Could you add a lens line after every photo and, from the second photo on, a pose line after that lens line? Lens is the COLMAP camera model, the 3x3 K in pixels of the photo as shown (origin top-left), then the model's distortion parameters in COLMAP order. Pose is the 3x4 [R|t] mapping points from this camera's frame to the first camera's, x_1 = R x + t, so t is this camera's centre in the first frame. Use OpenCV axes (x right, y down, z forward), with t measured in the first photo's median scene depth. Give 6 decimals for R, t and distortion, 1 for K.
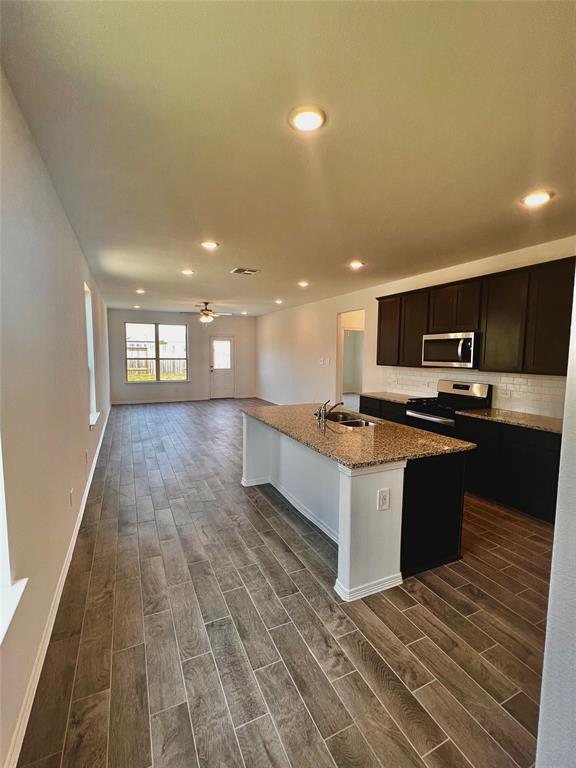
lens RADIAL K [[340.1, 0, 287.3], [0, 340.1, 383.1], [0, 0, 1]] dist [-0.000115, -0.000015]
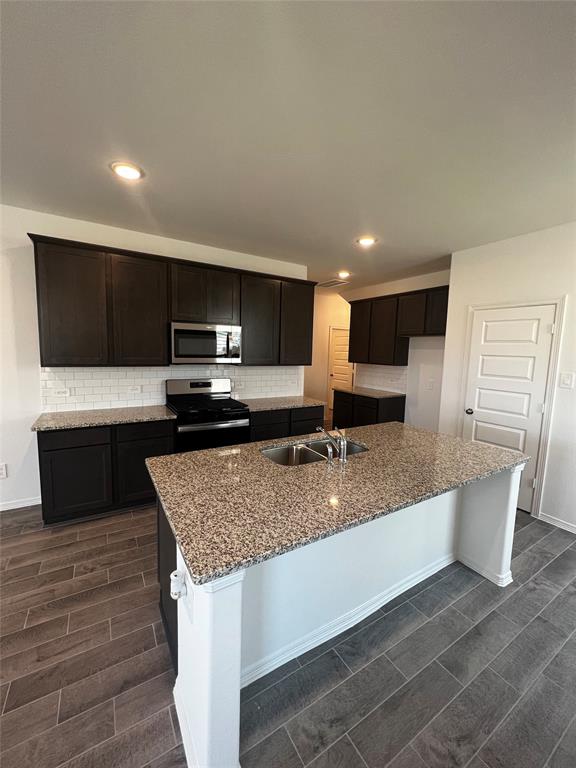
lens RADIAL K [[309.6, 0, 290.4], [0, 309.6, 381.2], [0, 0, 1]] dist [0.000321, 0.000002]
pose [[-0.113268, -0.109698, 0.987490, -0.361874], [0.061038, 0.991241, 0.117116, -0.089096], [-0.991688, 0.073540, -0.105581, 0.951962]]
